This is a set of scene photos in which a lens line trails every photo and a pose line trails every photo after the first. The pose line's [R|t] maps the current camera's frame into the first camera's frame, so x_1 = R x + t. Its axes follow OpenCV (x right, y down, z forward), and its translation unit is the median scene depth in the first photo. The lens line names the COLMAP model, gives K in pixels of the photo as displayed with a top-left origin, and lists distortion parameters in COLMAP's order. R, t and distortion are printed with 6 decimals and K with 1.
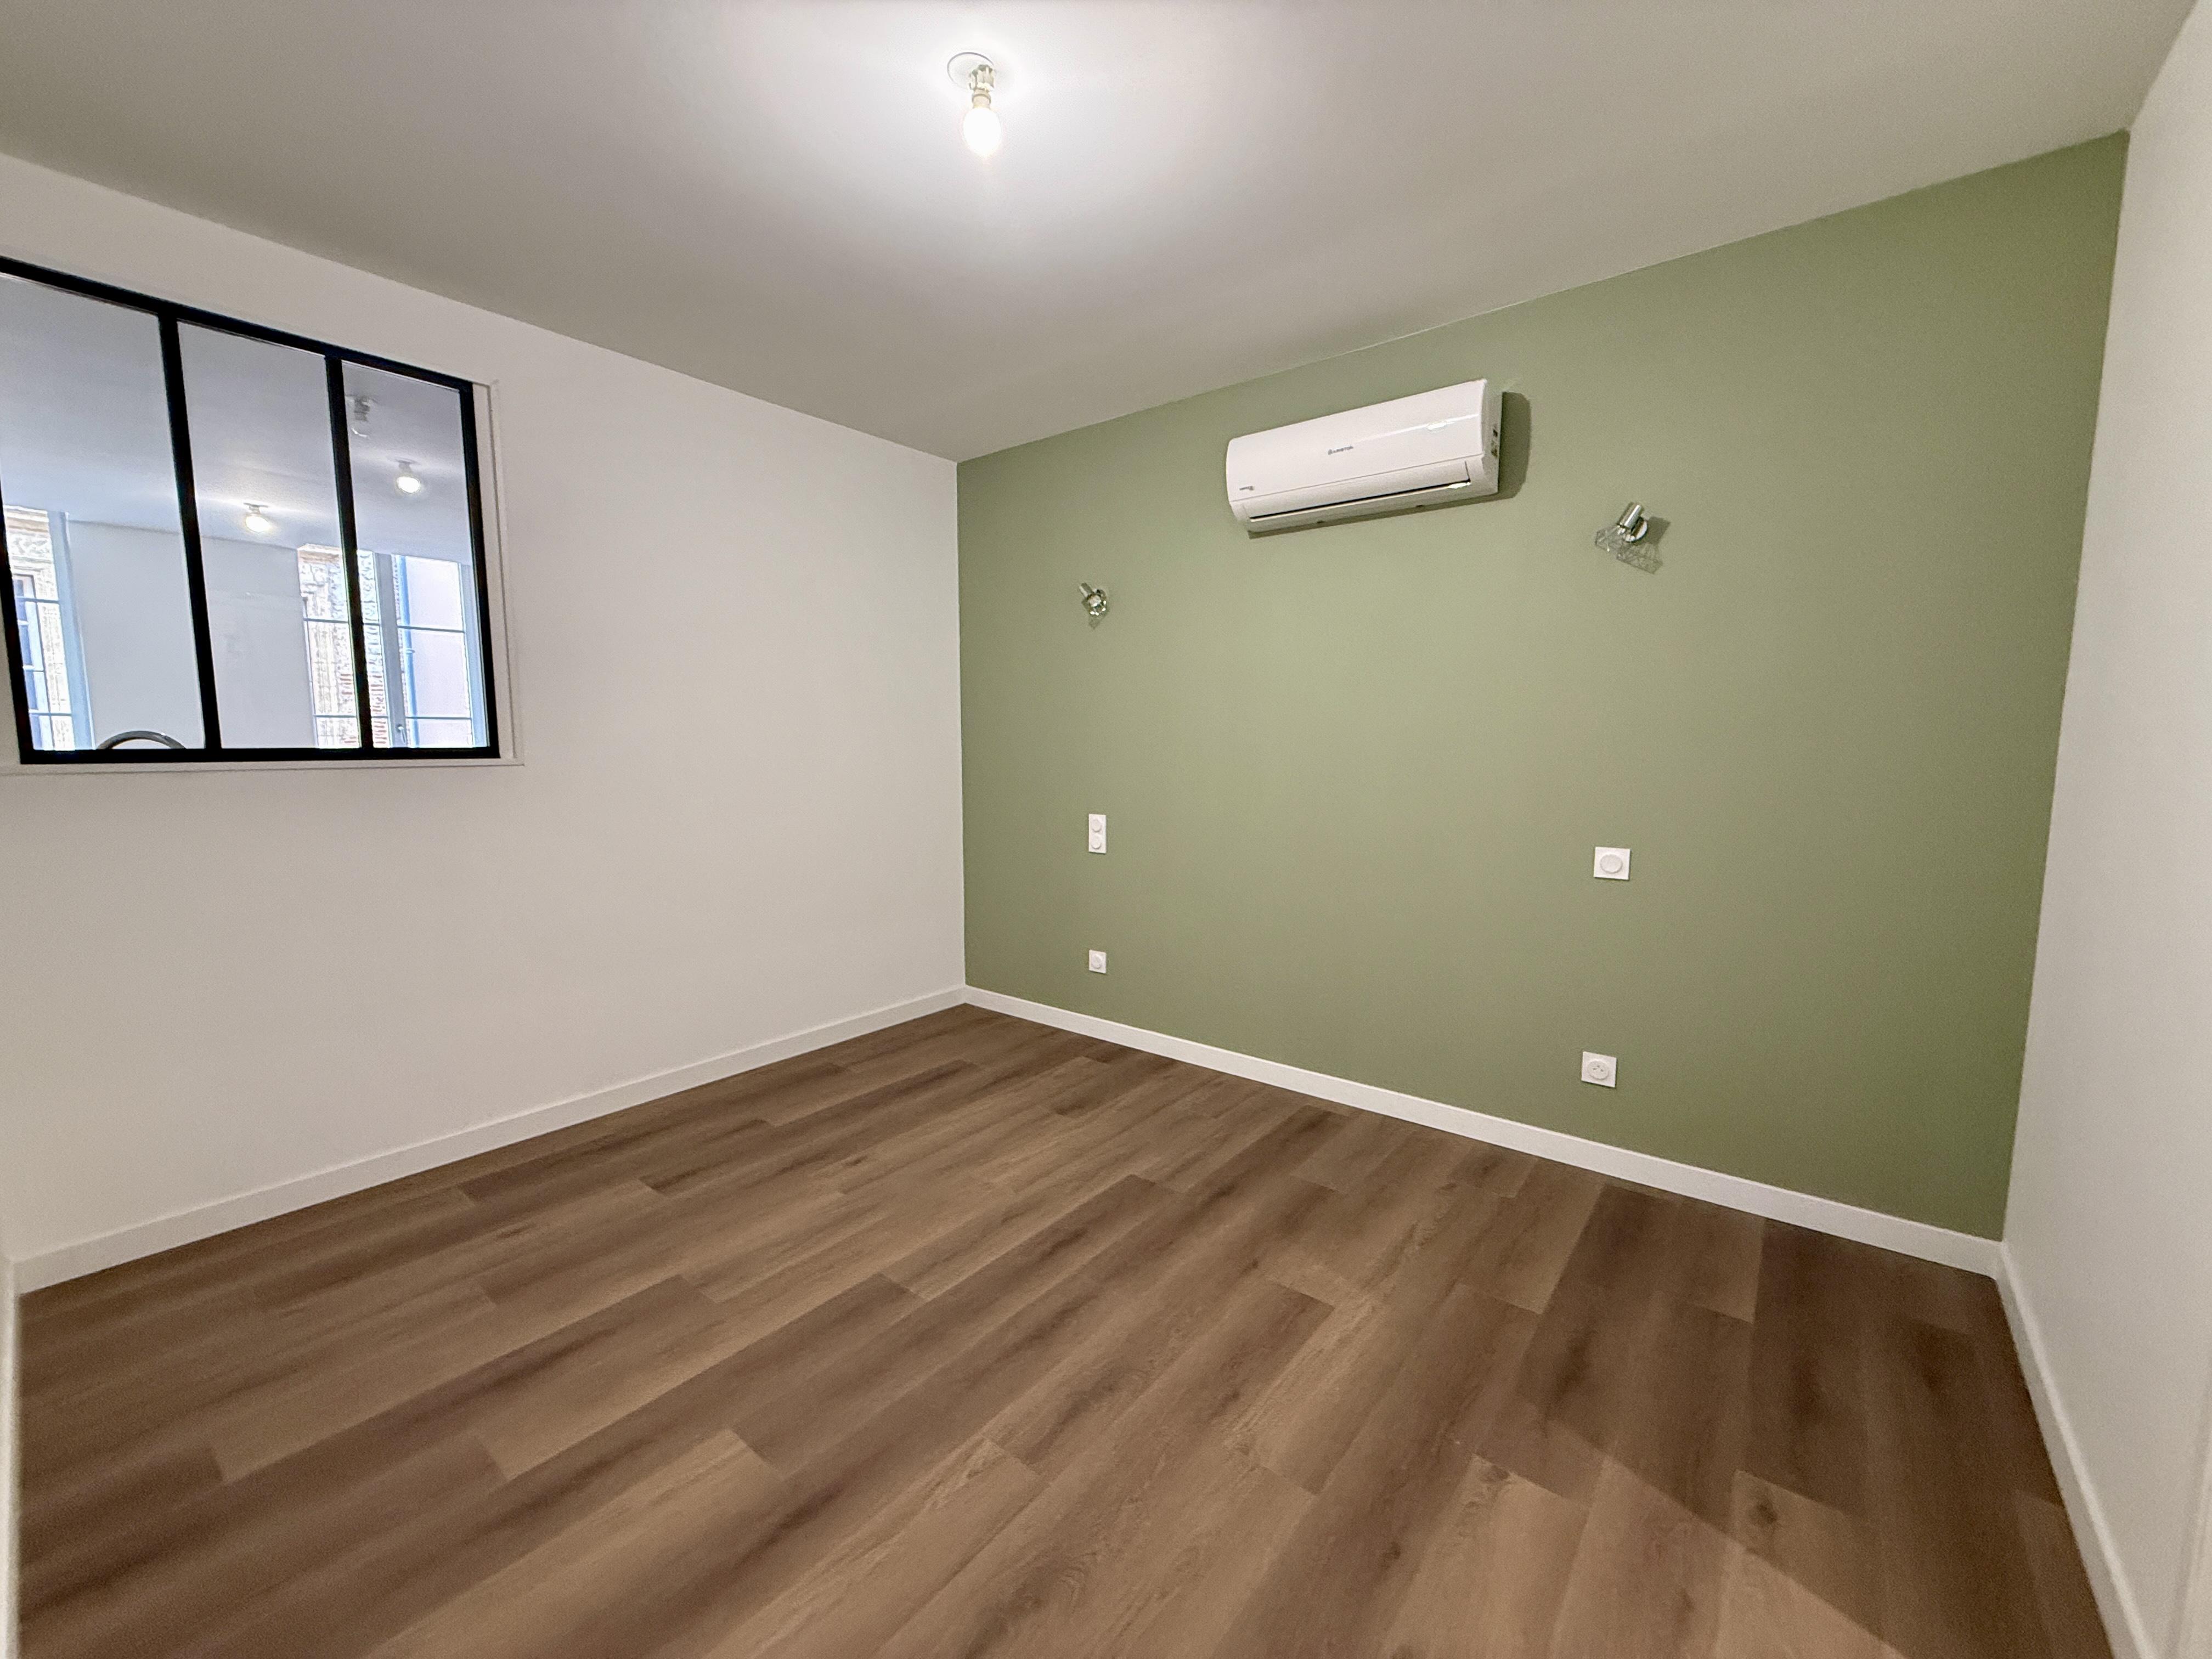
lens RADIAL K [[880.3, 0, 1105.2], [0, 880.3, 830.1], [0, 0, 1]] dist [0.000351, -0.000330]
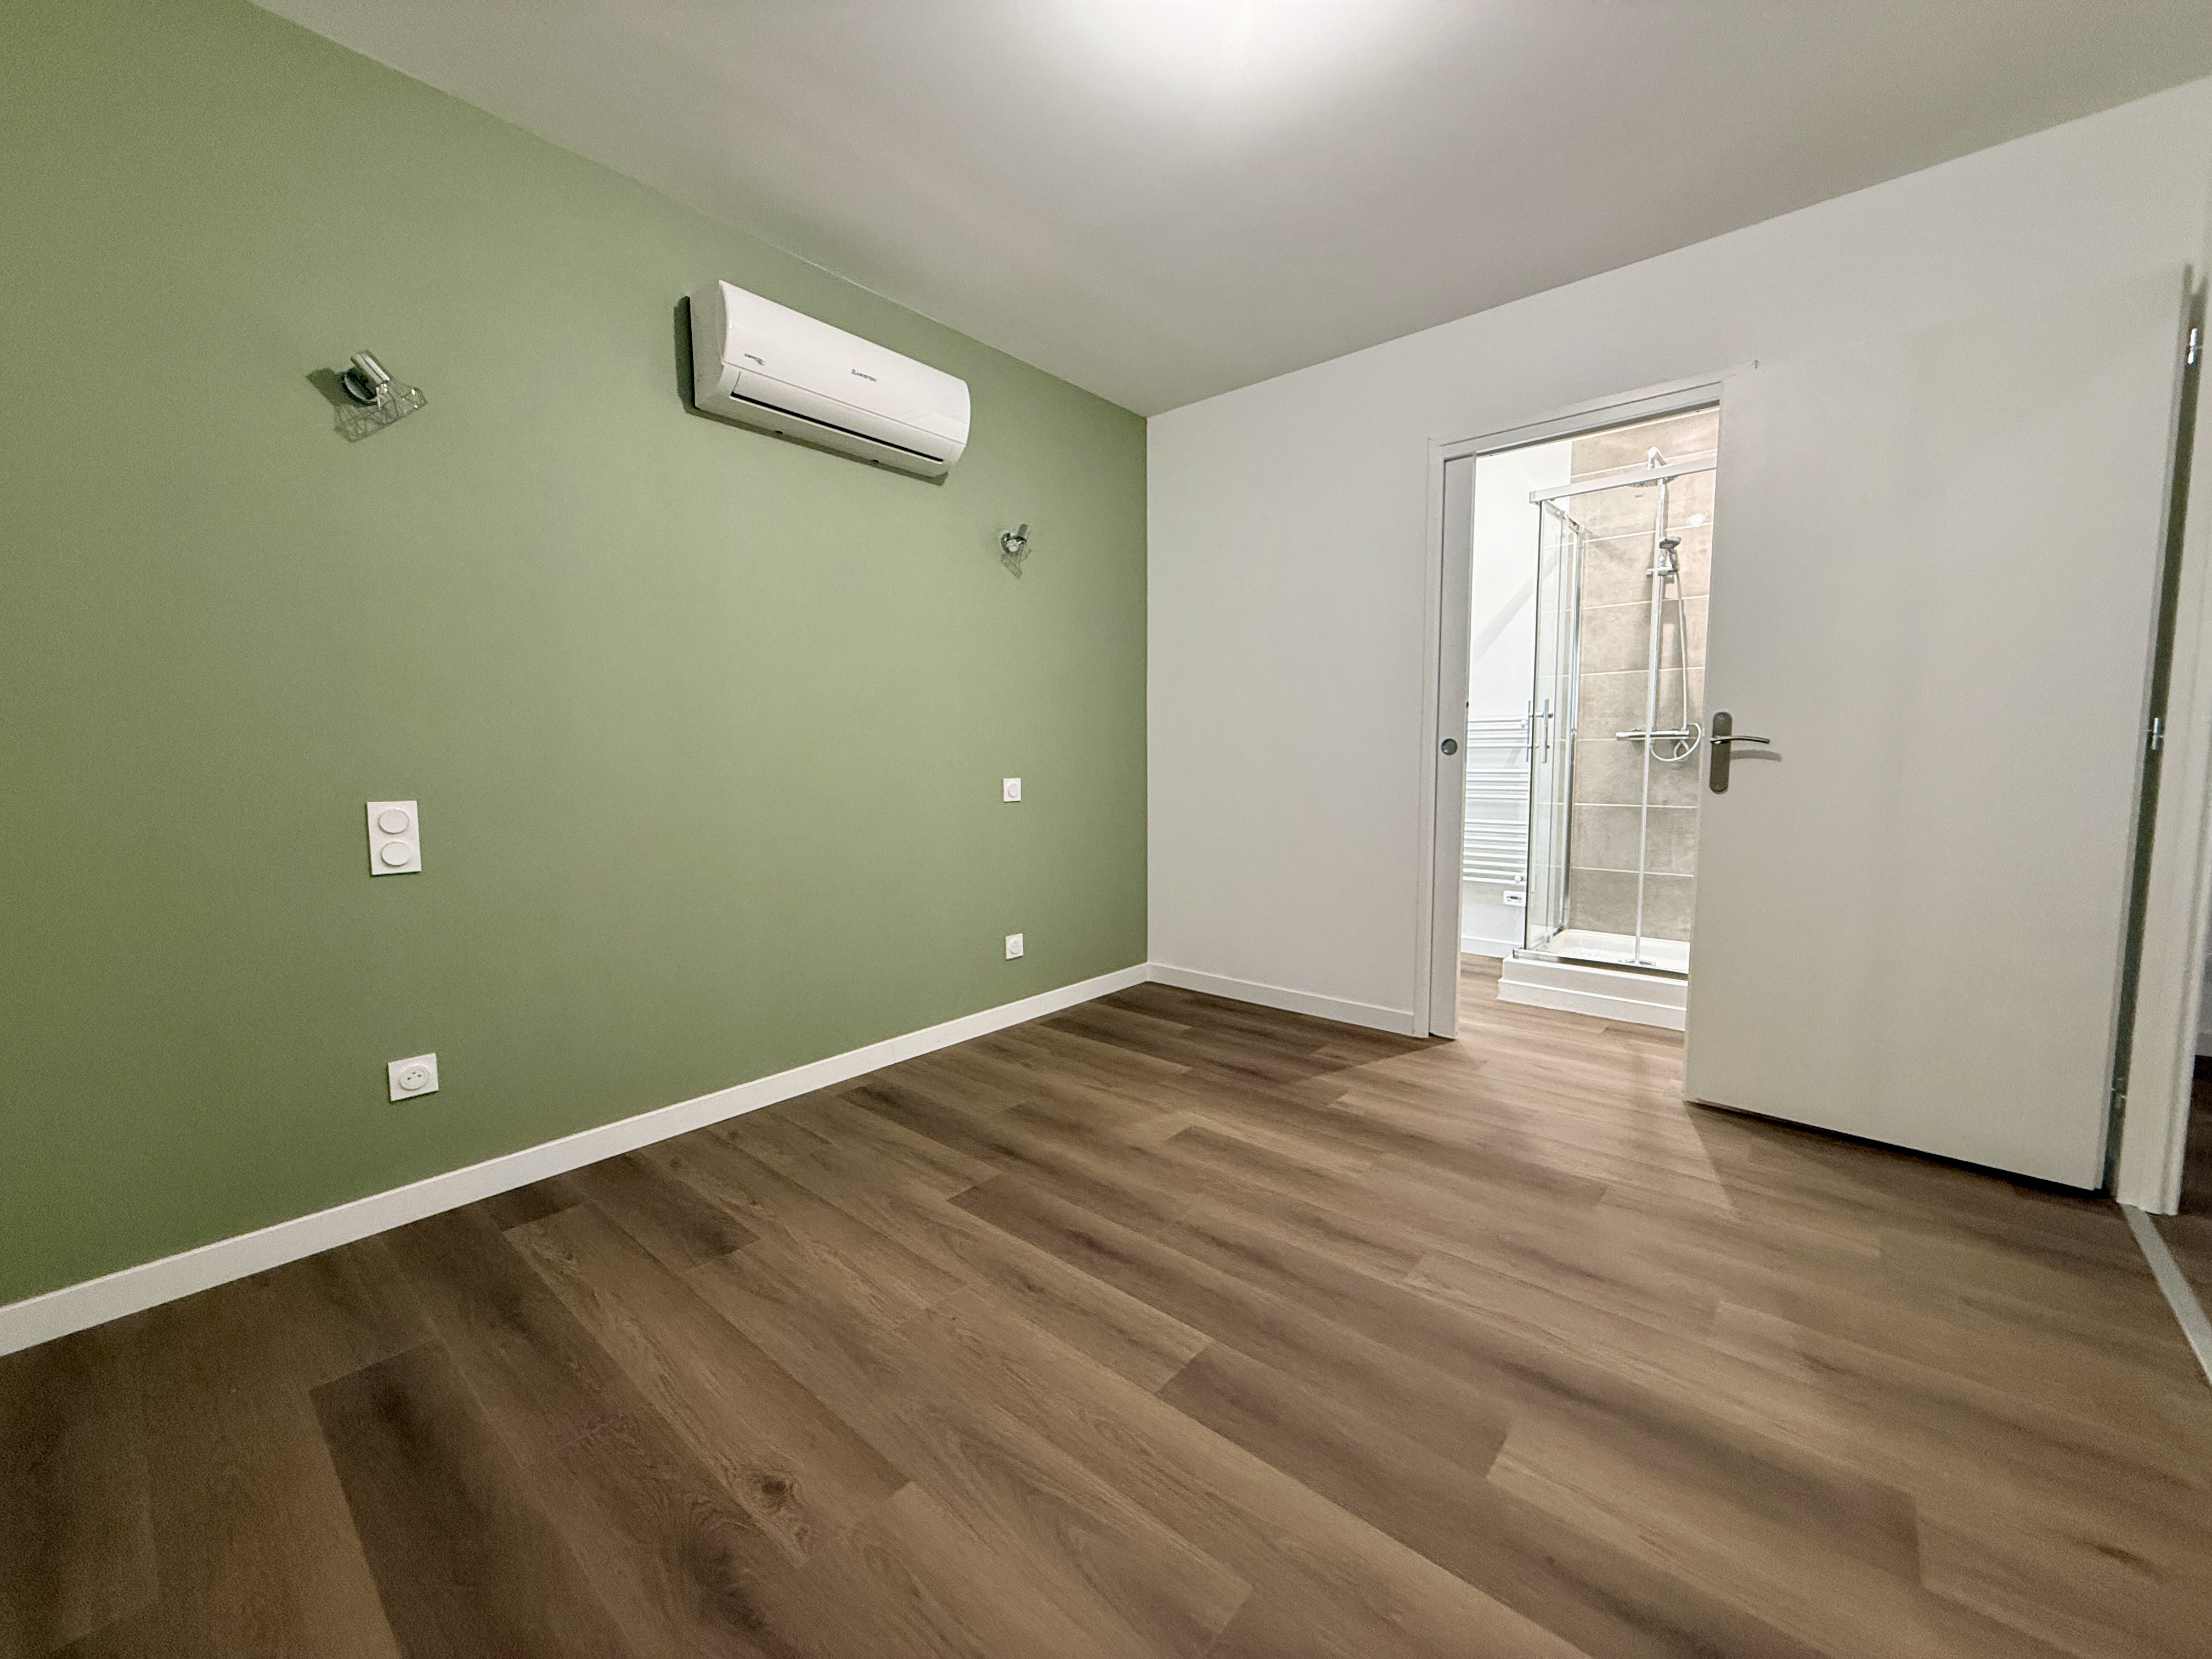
lens RADIAL K [[880.3, 0, 1100.8], [0, 880.3, 830.6], [0, 0, 1]] dist [0.000351, -0.000330]
pose [[0.039079, -0.088022, 0.995352, -0.817276], [0.105956, 0.990862, 0.083465, 0.001259], [-0.993603, 0.102201, 0.048049, 0.866411]]
